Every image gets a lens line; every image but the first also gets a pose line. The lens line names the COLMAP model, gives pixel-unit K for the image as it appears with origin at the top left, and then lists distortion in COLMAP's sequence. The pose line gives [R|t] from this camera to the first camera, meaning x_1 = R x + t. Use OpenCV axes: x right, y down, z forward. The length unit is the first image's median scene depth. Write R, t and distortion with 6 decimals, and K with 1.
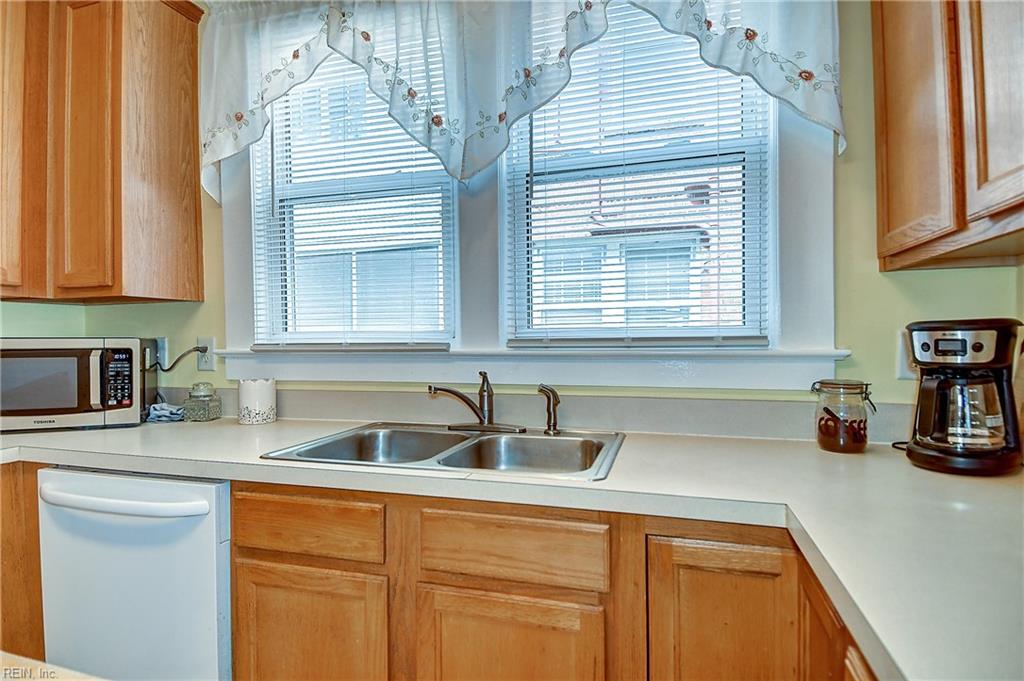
lens RADIAL K [[531.1, 0, 513.9], [0, 531.1, 342.7], [0, 0, 1]] dist [0.046999, -0.054332]
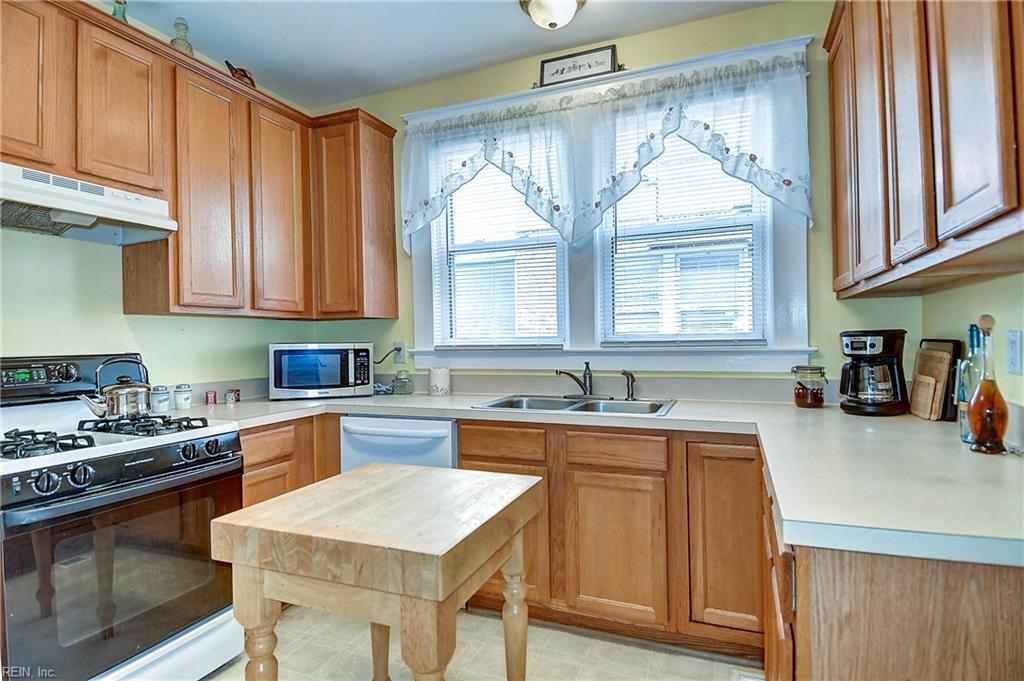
lens RADIAL K [[531.1, 0, 513.9], [0, 531.1, 342.7], [0, 0, 1]] dist [0.046999, -0.054332]
pose [[0.994908, -0.006617, -0.100568, -0.110665], [0.006780, 0.999976, 0.001278, -0.007885], [0.100557, -0.001953, 0.994929, -0.610018]]
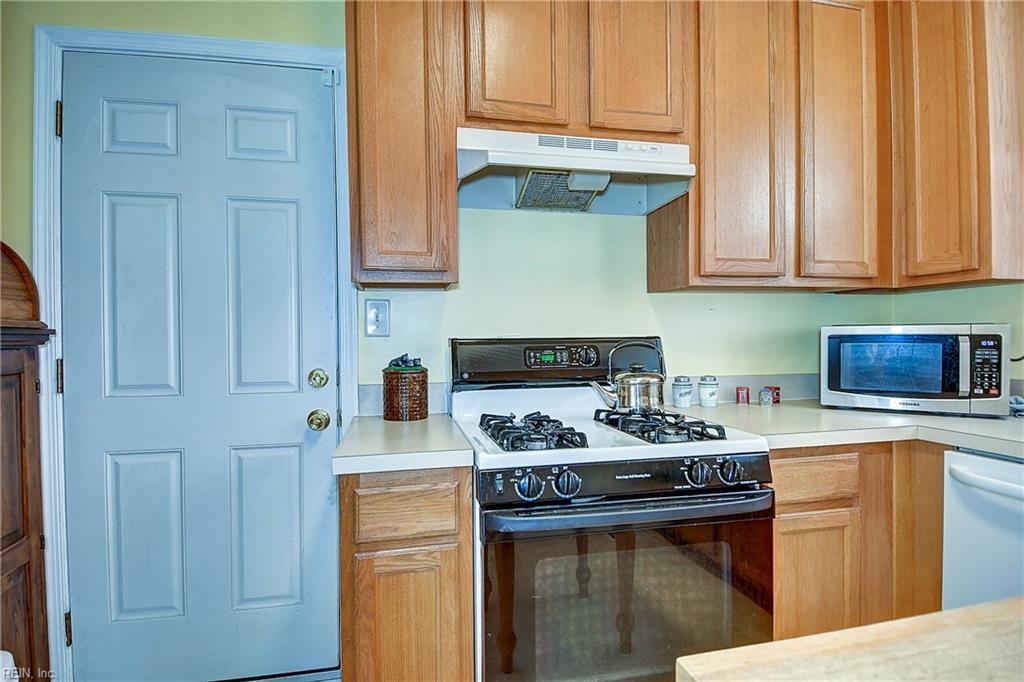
lens RADIAL K [[531.1, 0, 513.9], [0, 531.1, 343.2], [0, 0, 1]] dist [0.046999, -0.054332]
pose [[0.487280, 0.012581, -0.873155, -0.335367], [0.001987, 0.999878, 0.015515, 0.009985], [0.873243, -0.009295, 0.487196, -0.194946]]
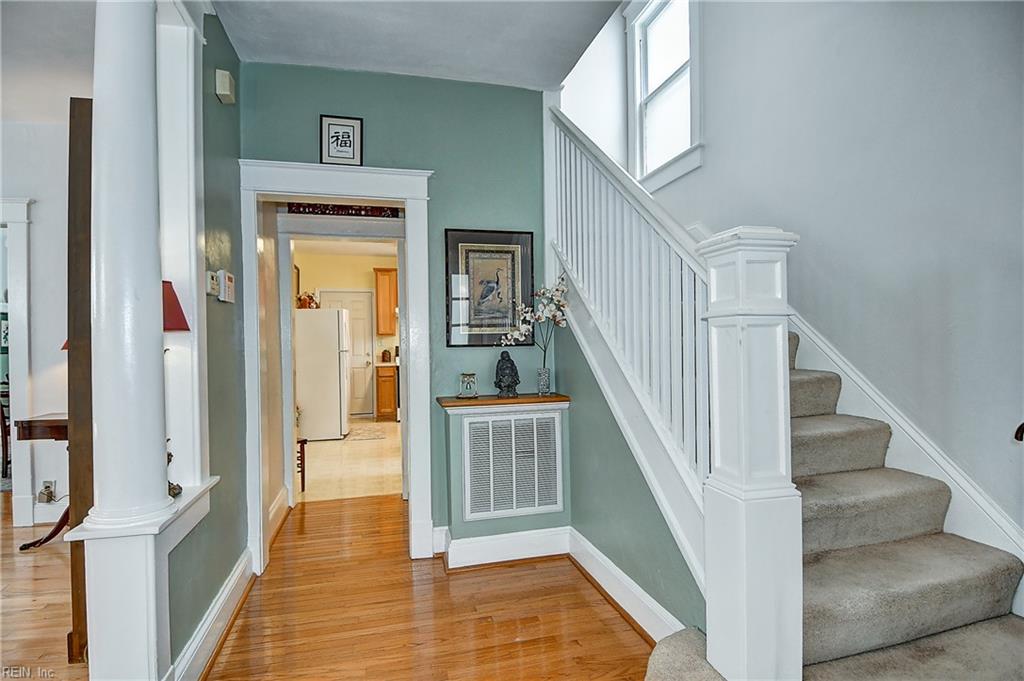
lens RADIAL K [[531.1, 0, 513.9], [0, 531.1, 342.7], [0, 0, 1]] dist [0.046999, -0.054332]
pose [[0.517425, -0.004522, -0.855717, 3.771881], [0.010111, 0.999949, 0.000829, -0.011275], [0.855669, -0.009081, 0.517444, -1.504109]]
